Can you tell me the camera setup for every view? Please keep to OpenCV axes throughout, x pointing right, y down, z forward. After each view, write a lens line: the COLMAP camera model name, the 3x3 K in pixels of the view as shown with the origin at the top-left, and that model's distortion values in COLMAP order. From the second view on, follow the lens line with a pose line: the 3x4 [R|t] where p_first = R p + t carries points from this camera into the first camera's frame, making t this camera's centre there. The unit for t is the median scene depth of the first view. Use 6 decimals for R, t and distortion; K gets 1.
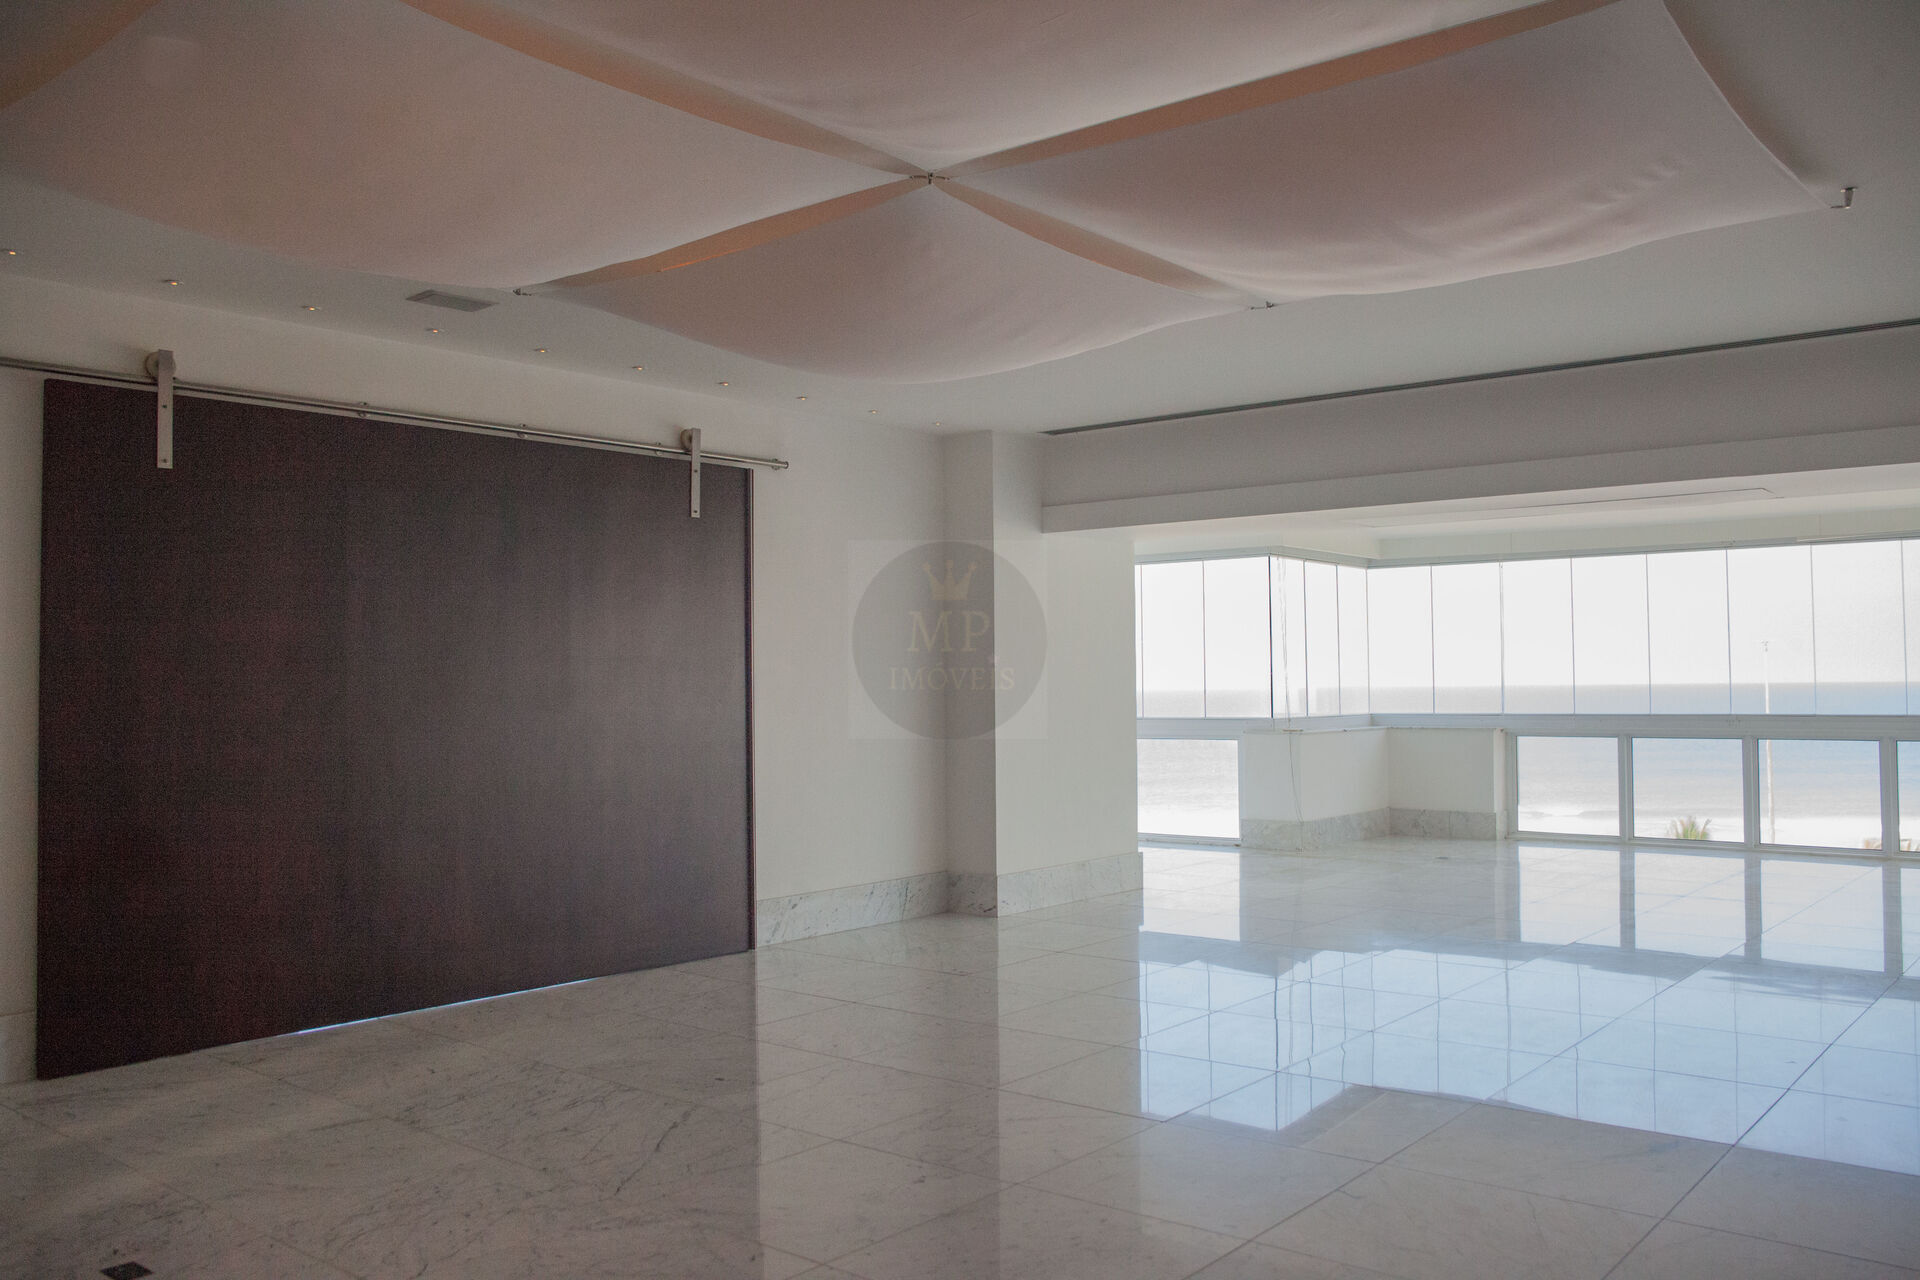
lens RADIAL K [[1567.0, 0, 971.9], [0, 1567.0, 629.1], [0, 0, 1]] dist [-0.096850, 0.083480]
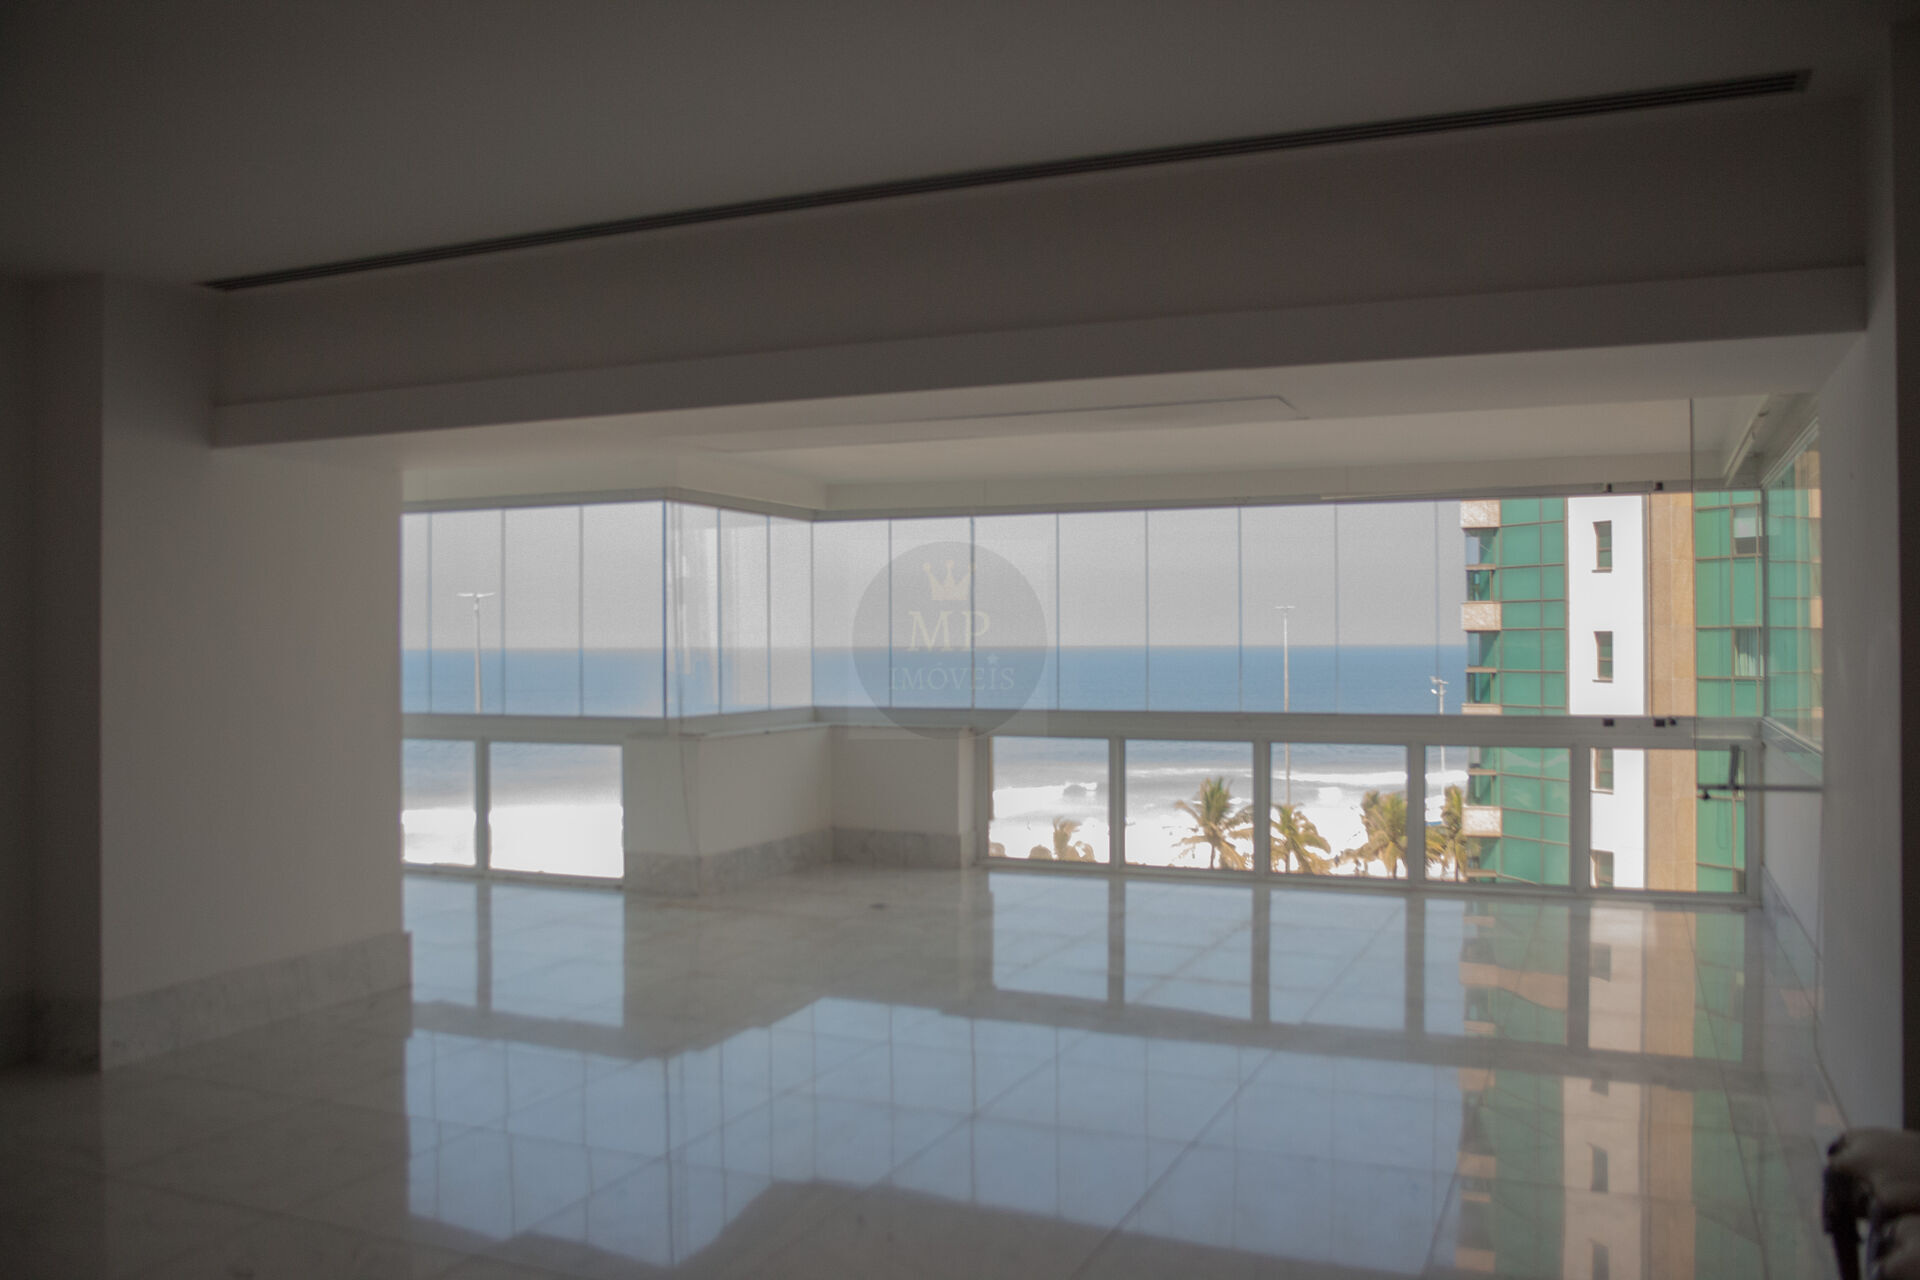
lens RADIAL K [[1567.0, 0, 952.3], [0, 1567.0, 627.3], [0, 0, 1]] dist [-0.096850, 0.083480]
pose [[0.964876, 0.006272, 0.262629, 0.127433], [-0.012735, 0.999656, 0.022915, -0.005126], [-0.262395, -0.025455, 0.964625, 0.241533]]
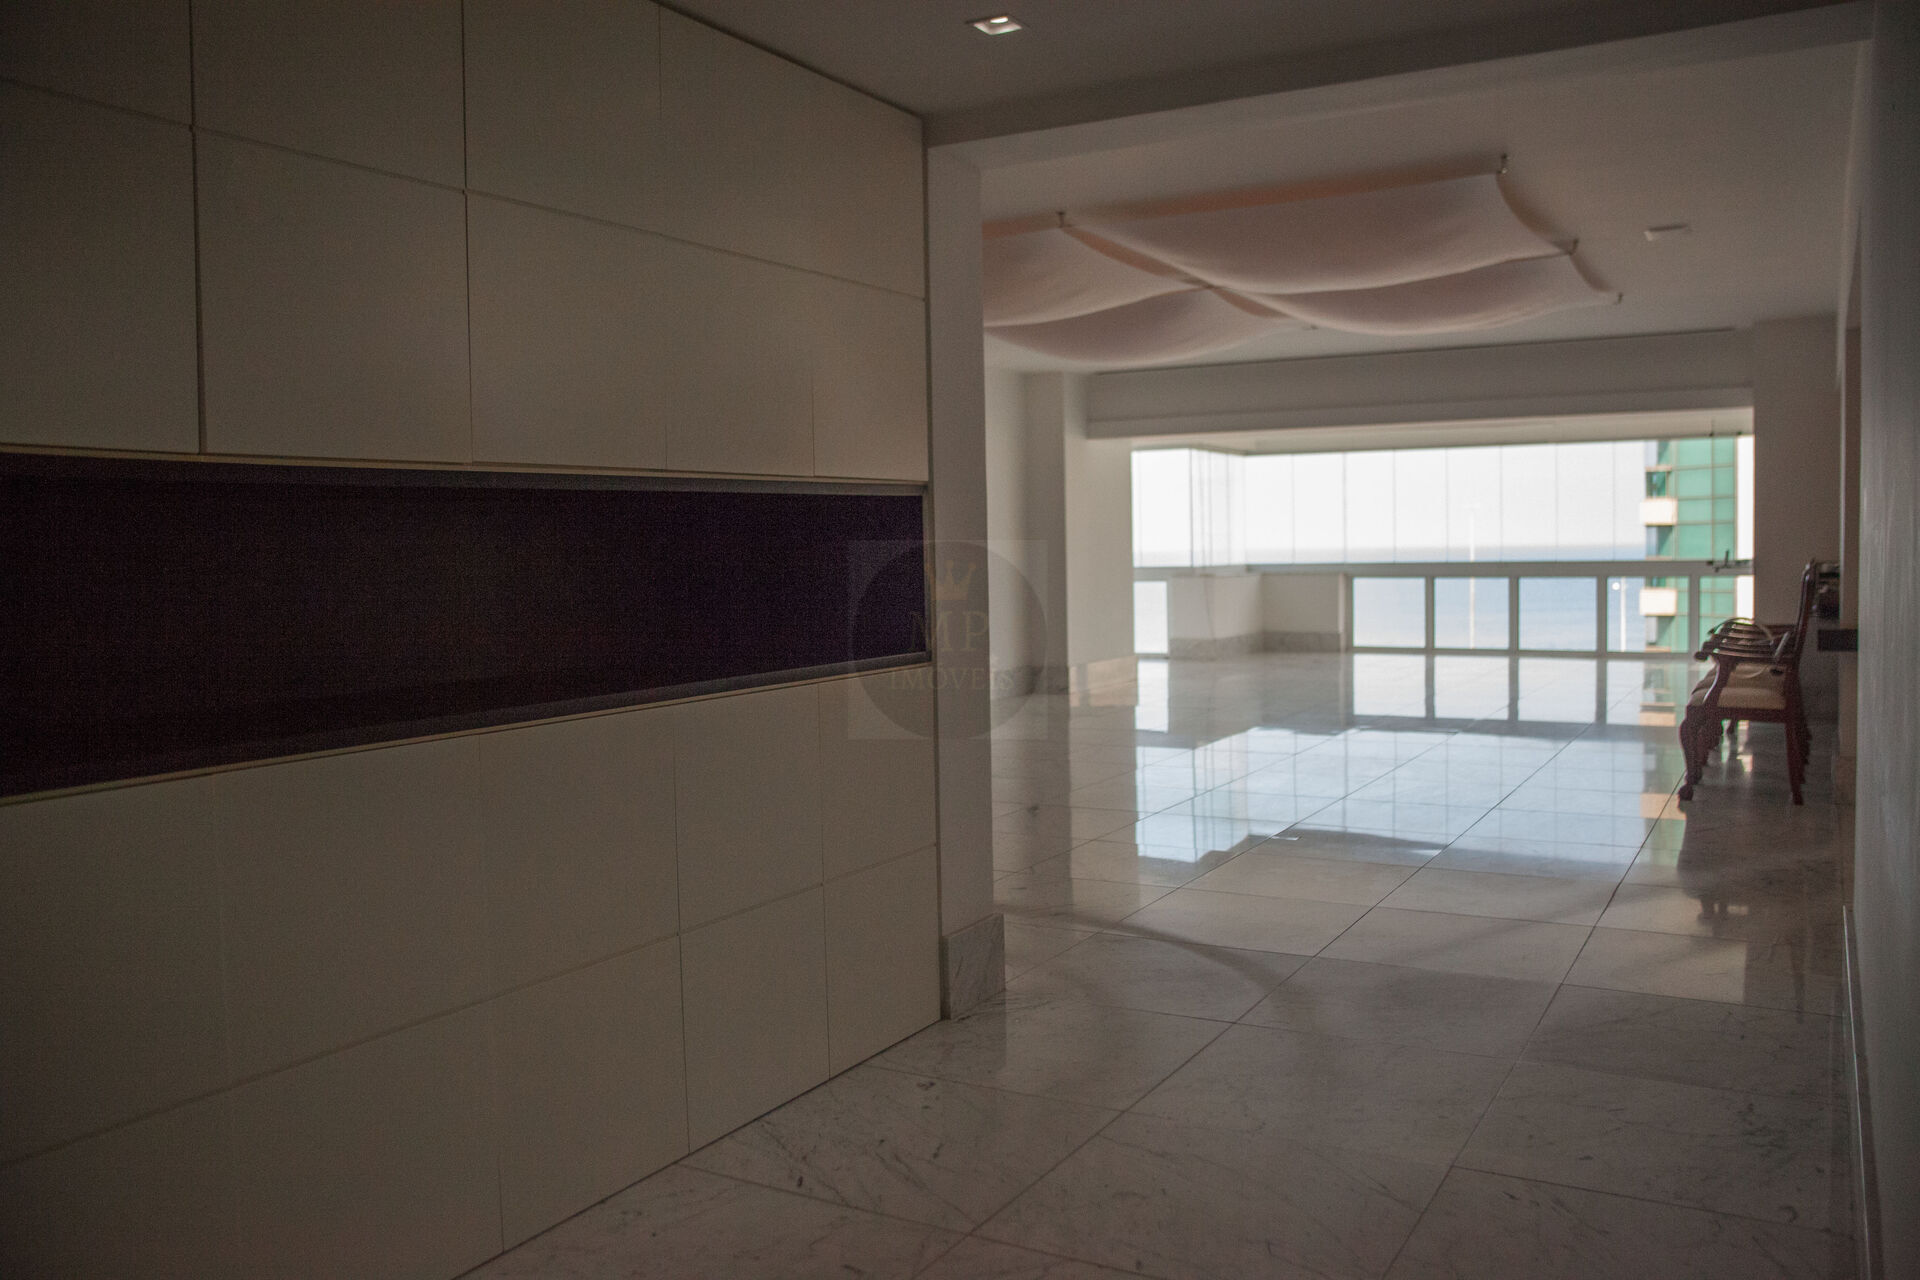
lens RADIAL K [[1567.0, 0, 966.6], [0, 1567.0, 653.7], [0, 0, 1]] dist [-0.096850, 0.083480]
pose [[0.985628, -0.021286, 0.167585, -0.242938], [0.004466, 0.994966, 0.100115, -0.006149], [-0.168872, -0.097928, 0.980761, -0.348375]]
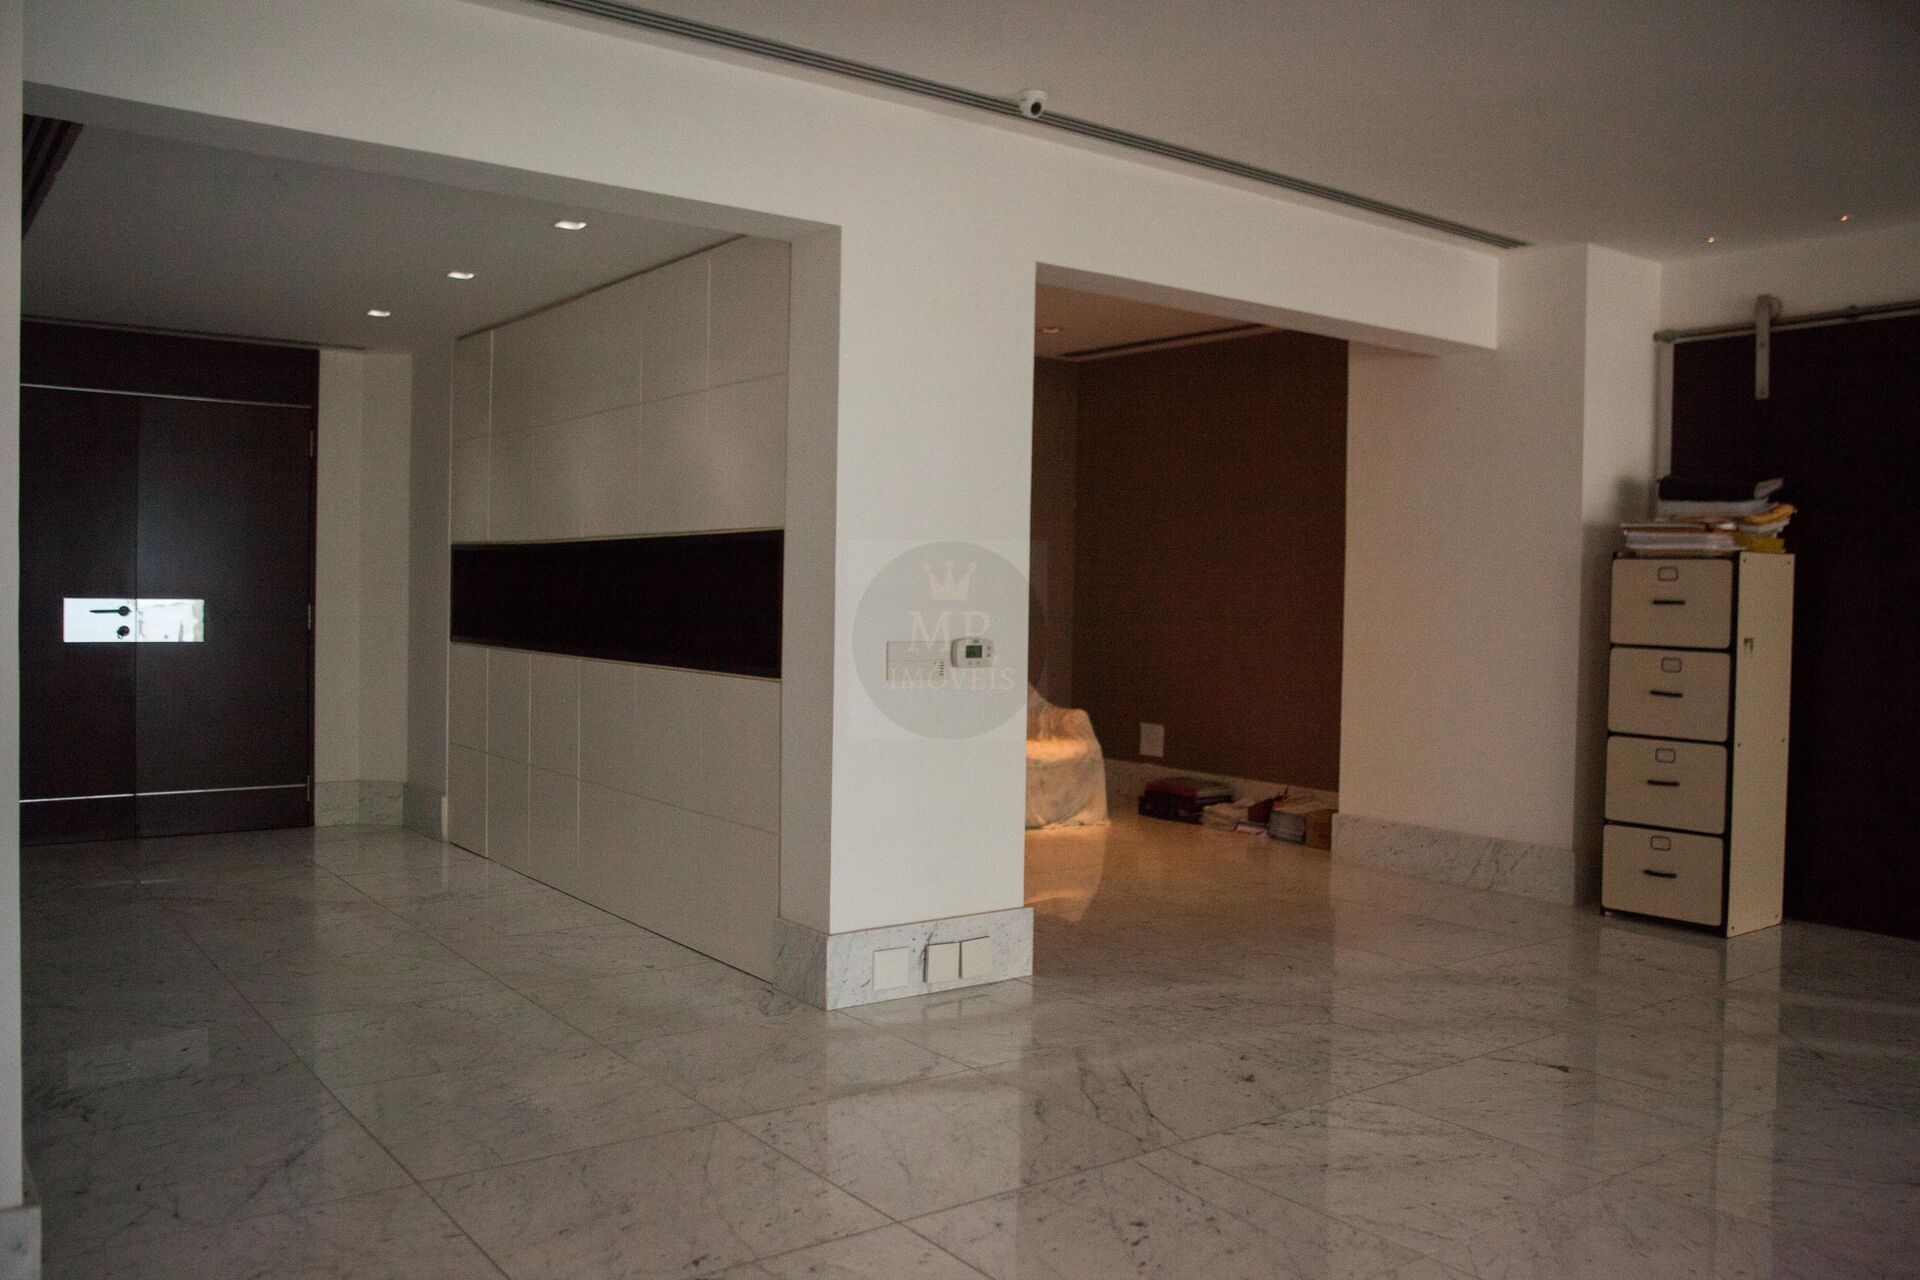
lens RADIAL K [[1567.0, 0, 952.6], [0, 1567.0, 642.9], [0, 0, 1]] dist [-0.096850, 0.083480]
pose [[-0.259162, 0.041810, -0.964928, 1.050830], [0.015293, 0.999115, 0.039184, 0.032202], [0.965713, -0.004602, -0.259572, 1.122230]]
